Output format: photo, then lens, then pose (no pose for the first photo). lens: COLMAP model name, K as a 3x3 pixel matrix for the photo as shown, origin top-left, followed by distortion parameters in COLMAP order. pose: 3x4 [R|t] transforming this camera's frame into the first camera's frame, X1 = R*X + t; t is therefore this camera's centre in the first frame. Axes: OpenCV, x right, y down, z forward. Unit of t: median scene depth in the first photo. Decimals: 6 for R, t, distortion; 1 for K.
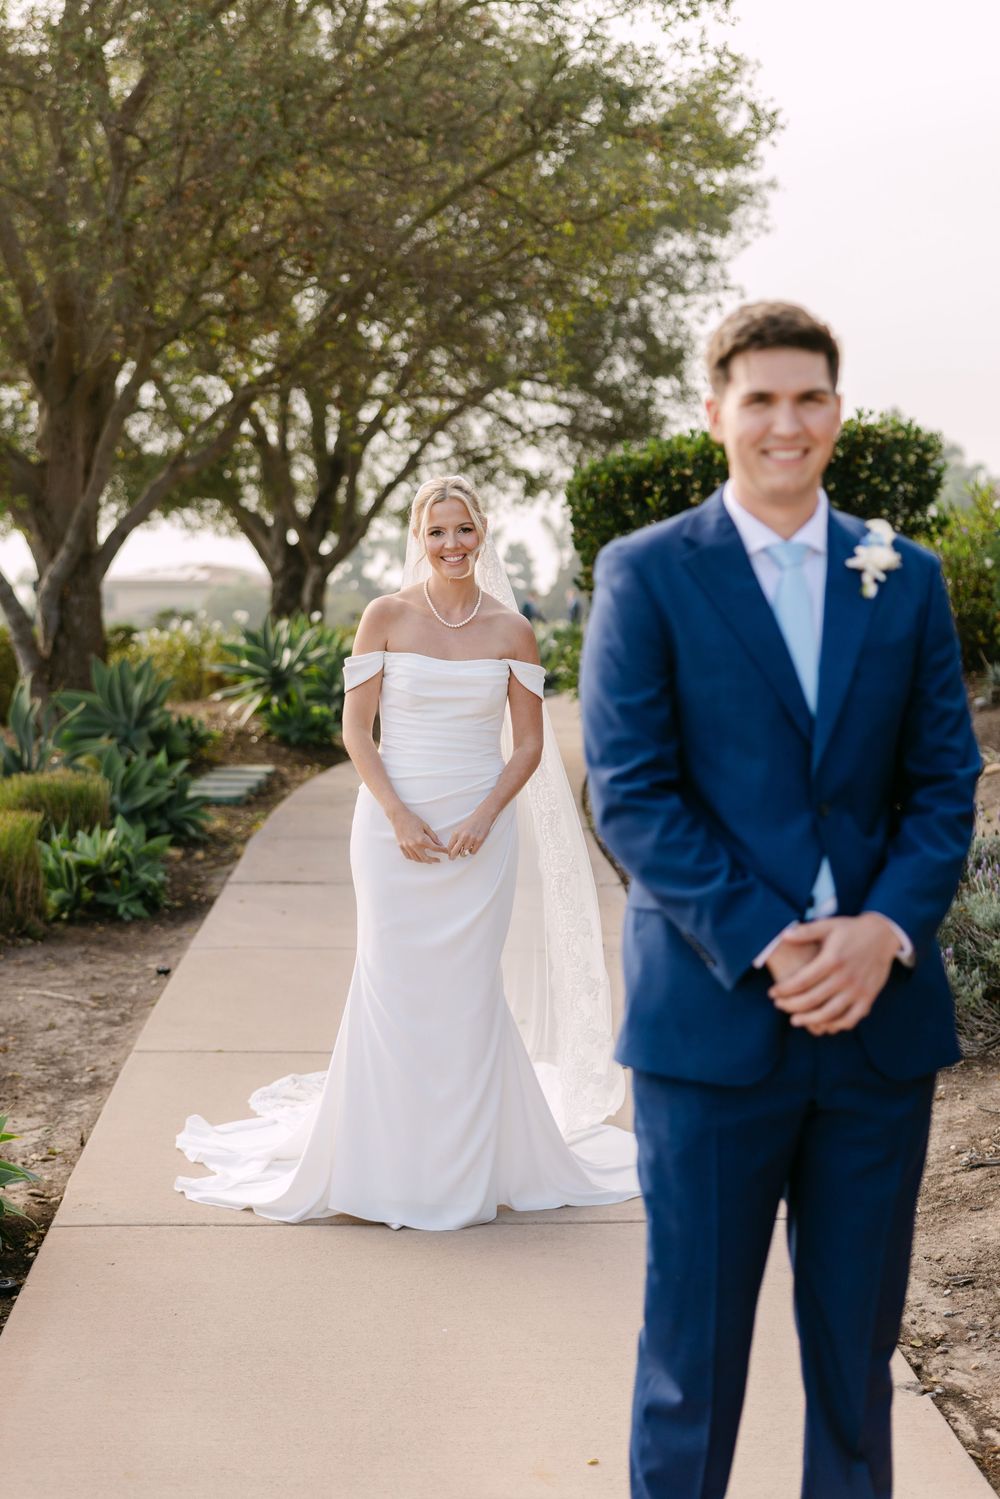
lens RADIAL K [[2337.9, 0, 468.2], [0, 2337.9, 676.9], [0, 0, 1]] dist [0.032520, -0.149459]
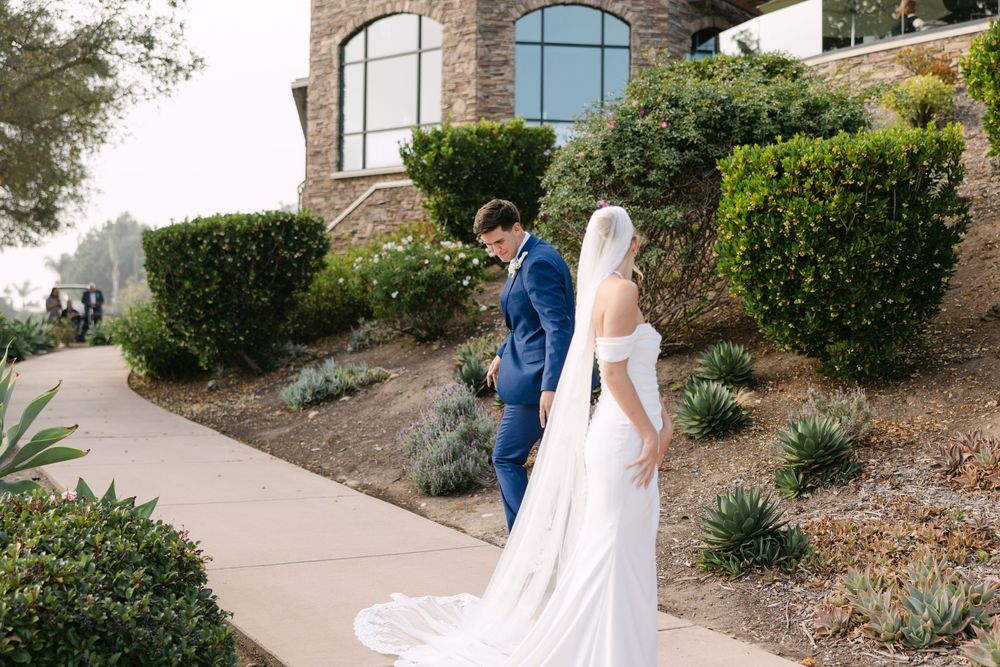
lens RADIAL K [[1201.8, 0, 518.2], [0, 1201.8, 318.4], [0, 0, 1]] dist [0.017181, -0.040077]
pose [[0.885957, 0.015914, 0.463494, -0.117232], [-0.002625, 0.999567, -0.029304, 0.011118], [-0.463759, 0.024746, 0.885616, -0.028116]]
